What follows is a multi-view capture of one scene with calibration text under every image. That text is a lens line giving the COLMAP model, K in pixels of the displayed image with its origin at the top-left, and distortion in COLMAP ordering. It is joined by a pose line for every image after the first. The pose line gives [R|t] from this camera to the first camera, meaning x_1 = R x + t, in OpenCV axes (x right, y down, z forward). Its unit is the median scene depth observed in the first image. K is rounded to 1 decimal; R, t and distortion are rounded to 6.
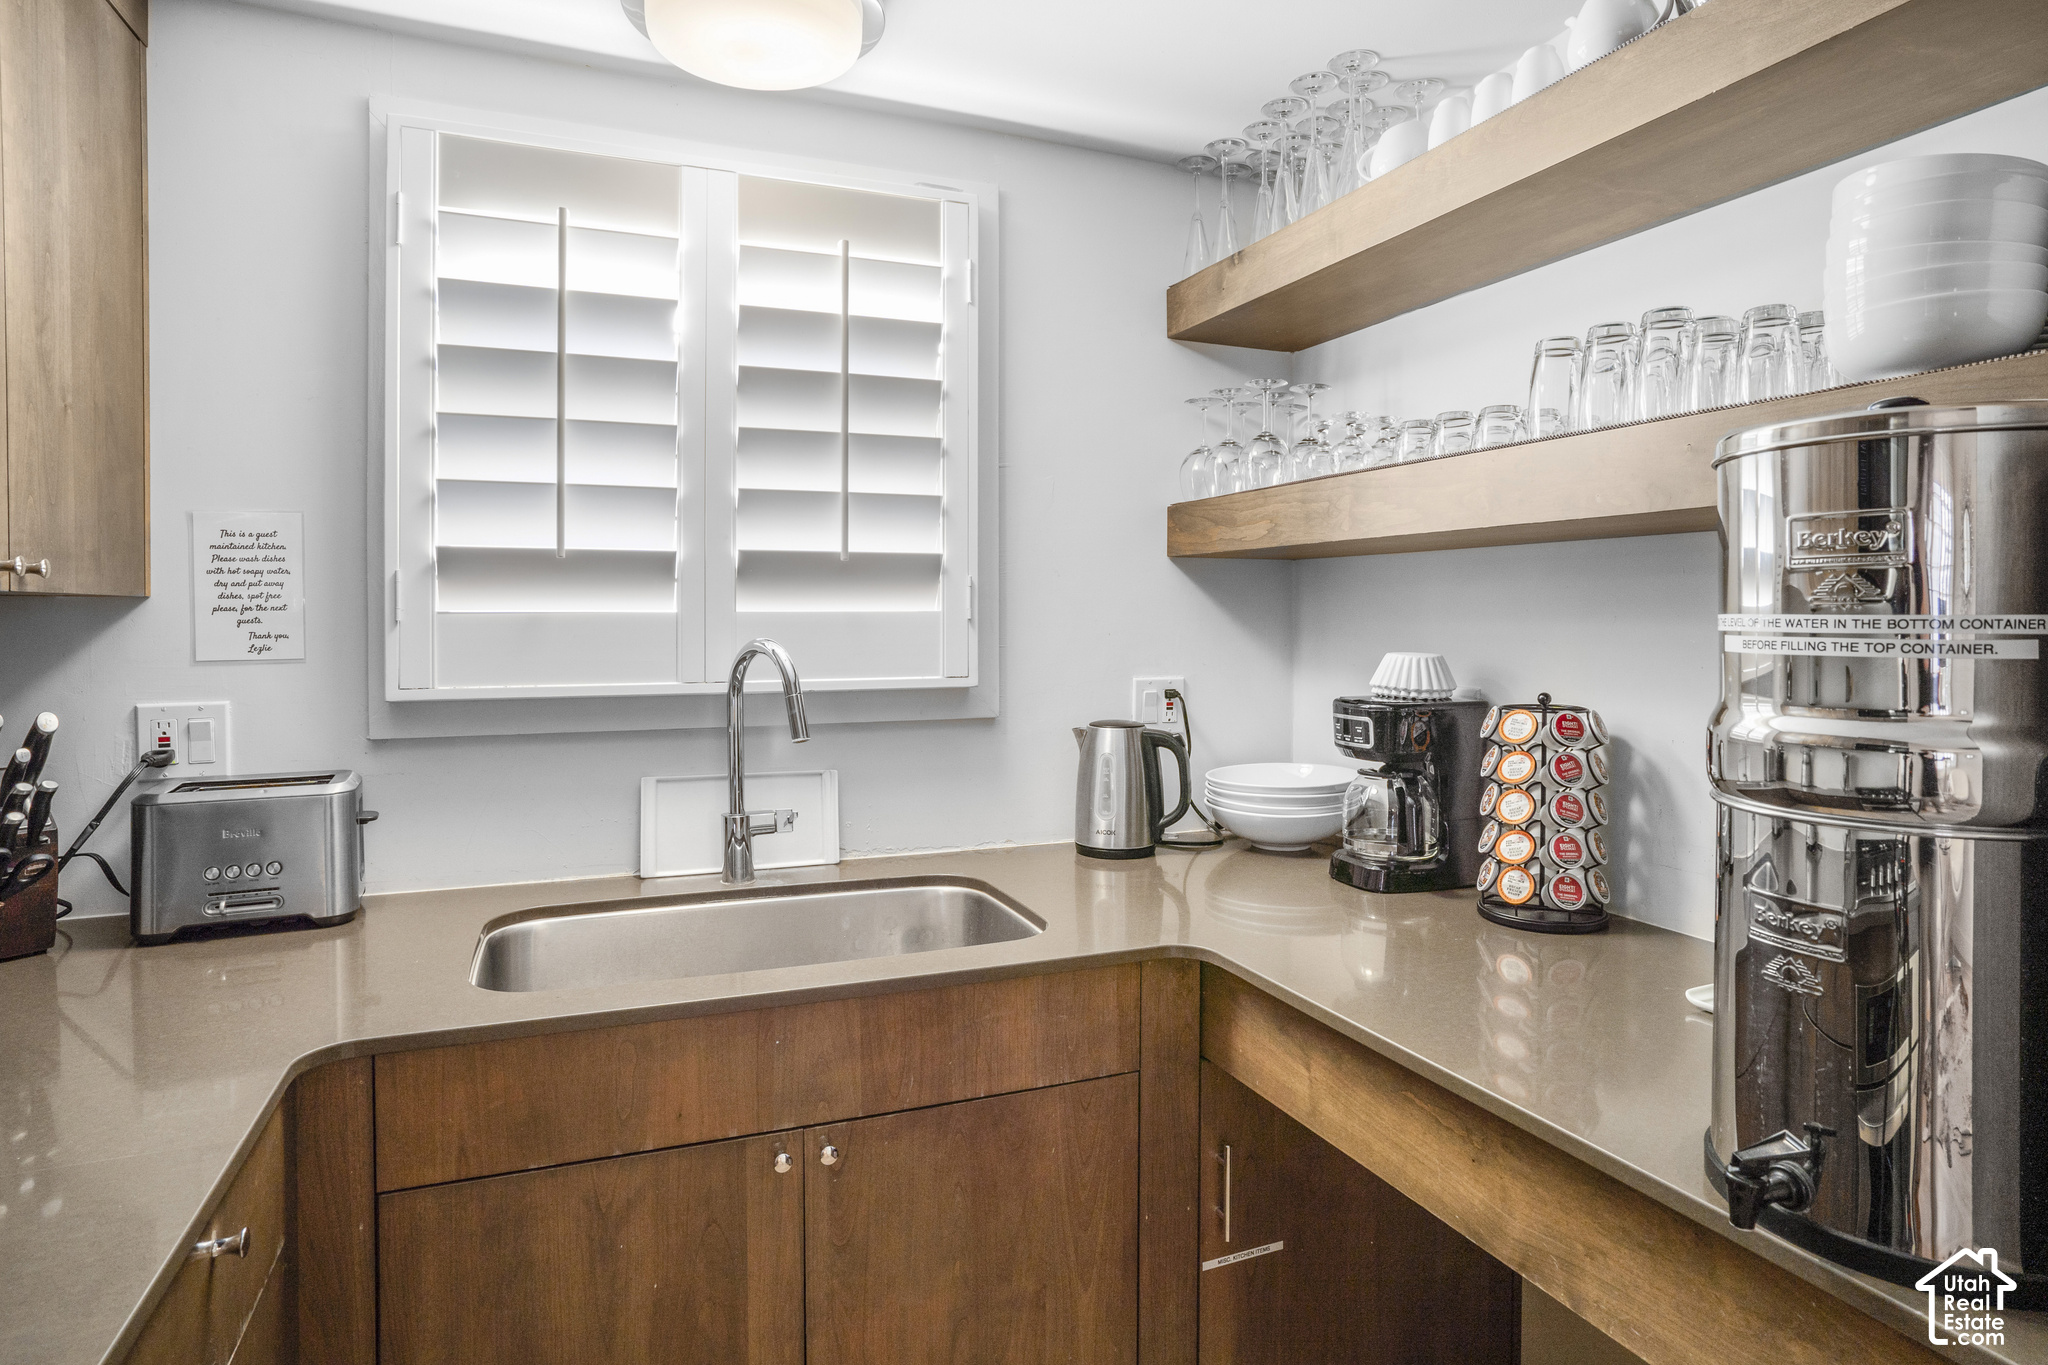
lens RADIAL K [[1098.8, 0, 1006.1], [0, 1098.8, 636.8], [0, 0, 1]] dist [-0.037230, 0.011248]
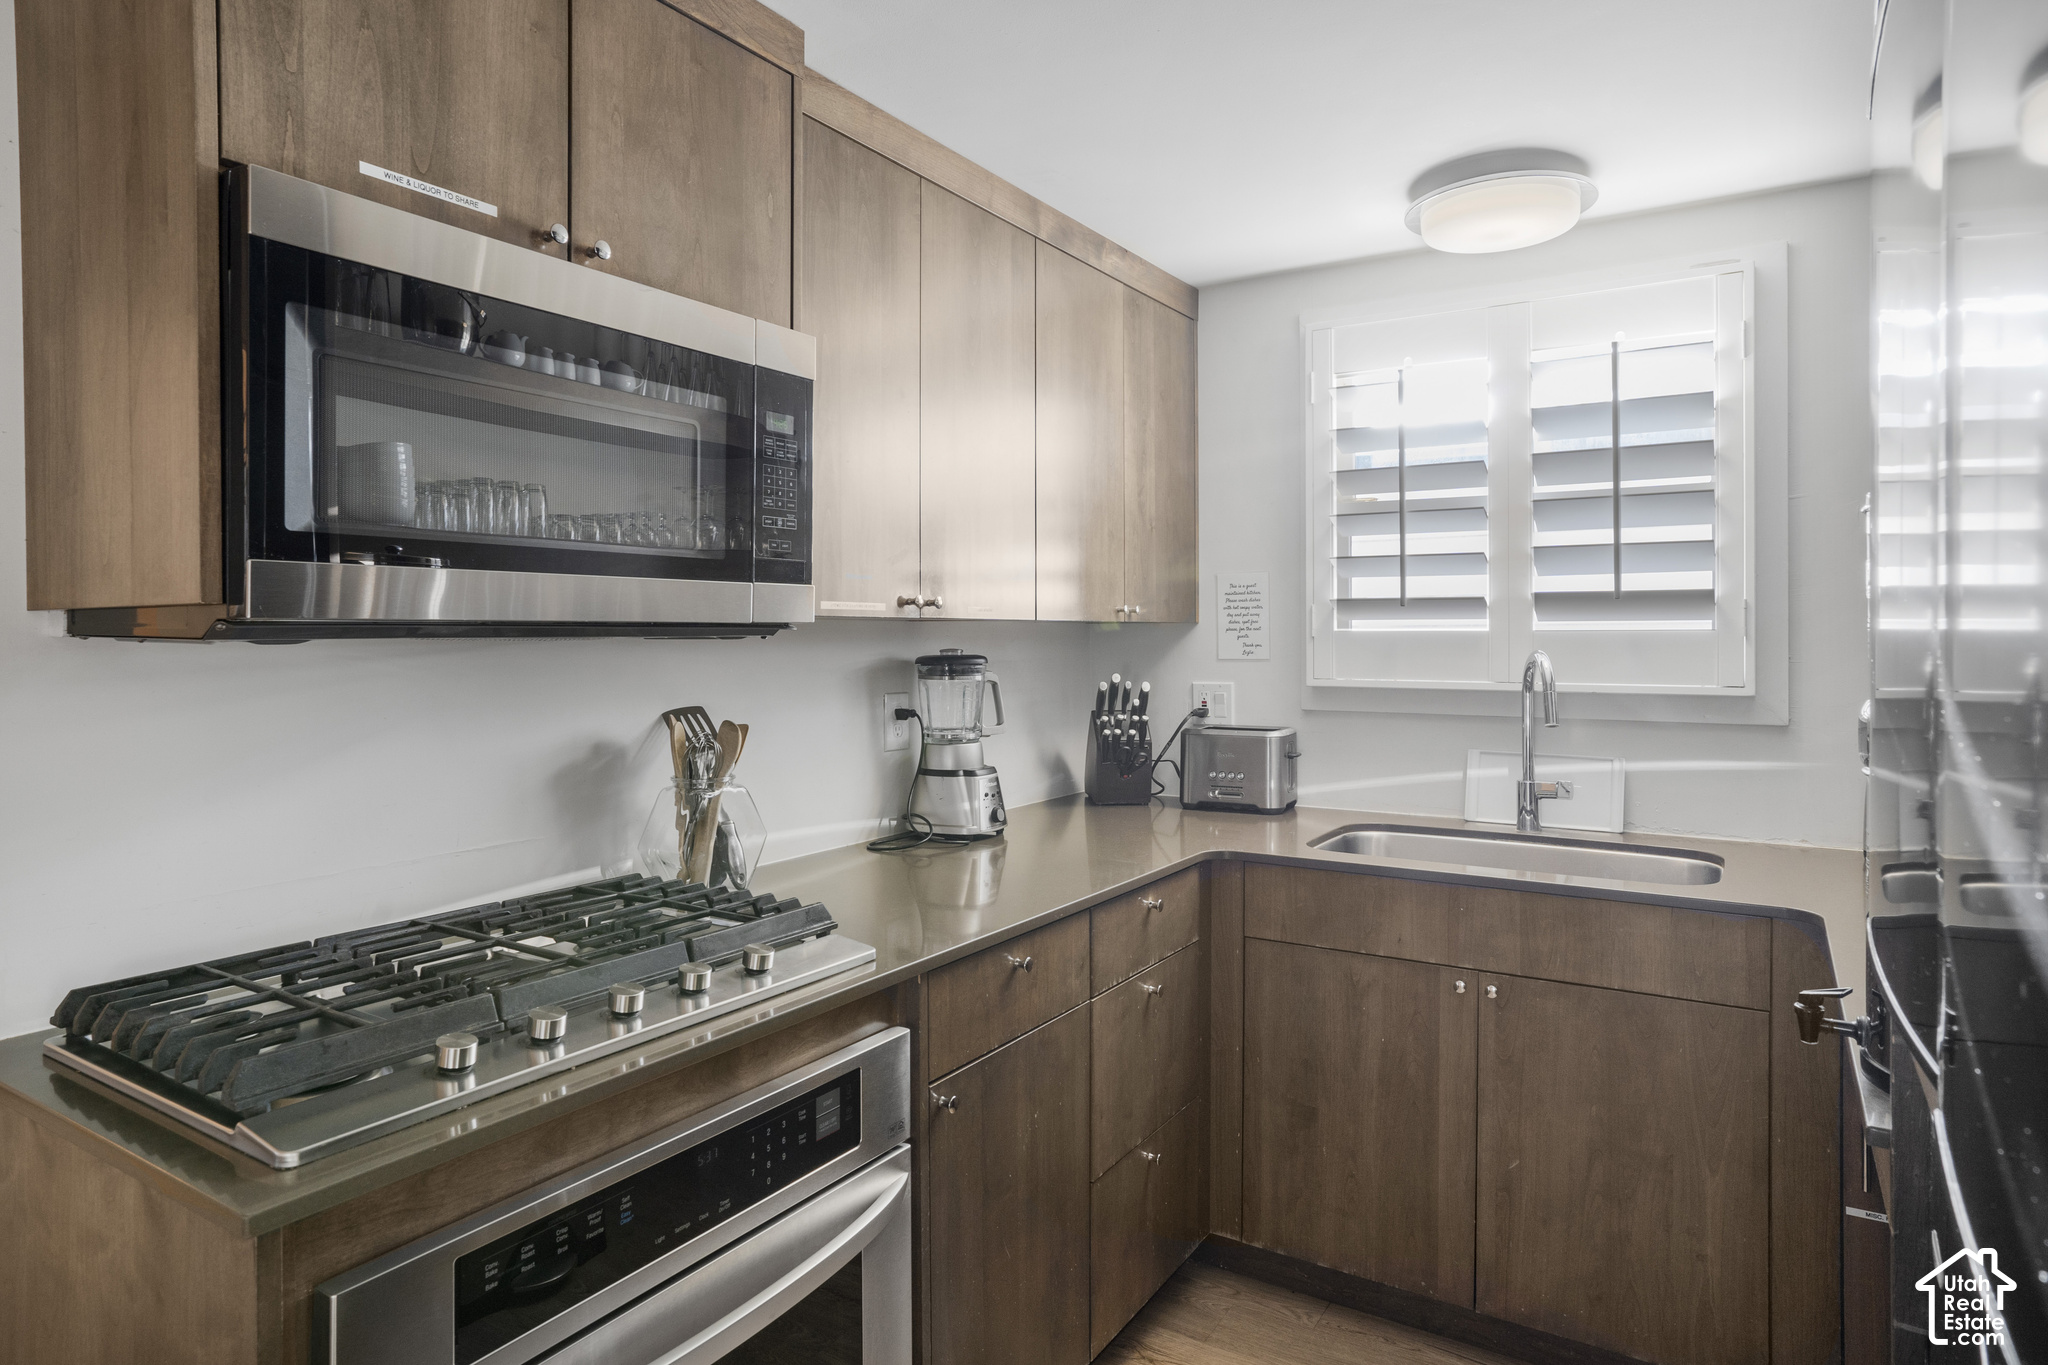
lens RADIAL K [[1173.4, 0, 1073.9], [0, 1173.4, 635.4], [0, 0, 1]] dist [-0.011363, 0.007657]
pose [[0.618197, 0.000528, -0.786023, 0.654705], [-0.014852, 0.999829, -0.011009, 0.009163], [0.785883, 0.018479, 0.618100, -0.401886]]
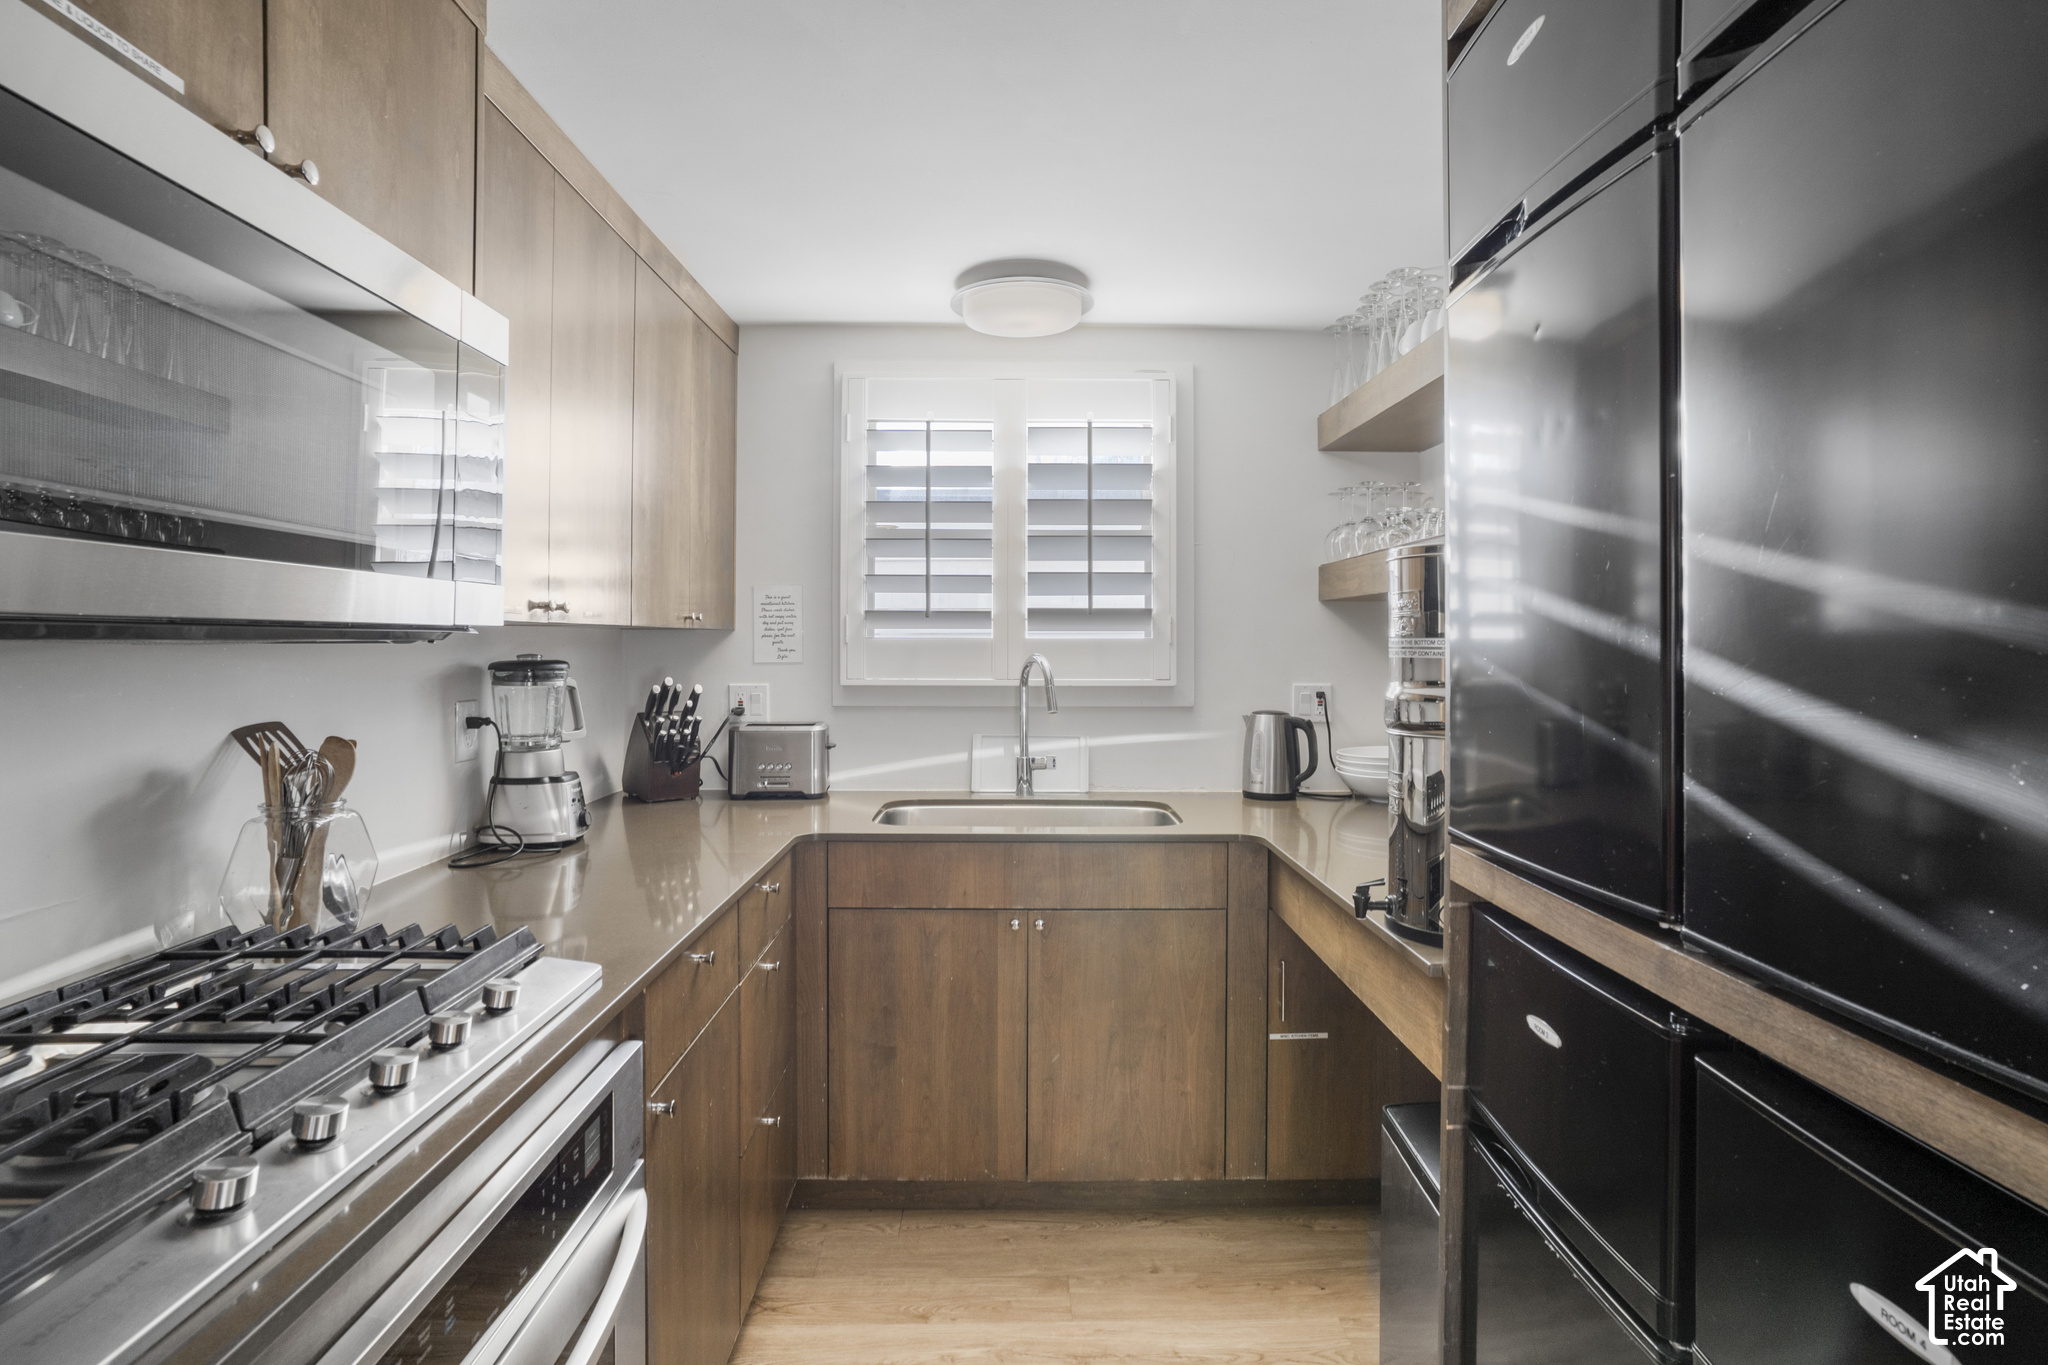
lens RADIAL K [[1000.0, 0, 1024.3], [0, 1000.0, 639.1], [0, 0, 1]] dist [-0.019073, 0.008956]
pose [[0.936470, 0.000761, -0.350746, 0.366217], [-0.009098, 0.999714, -0.022120, 0.016200], [0.350629, 0.023906, 0.936209, -0.562998]]
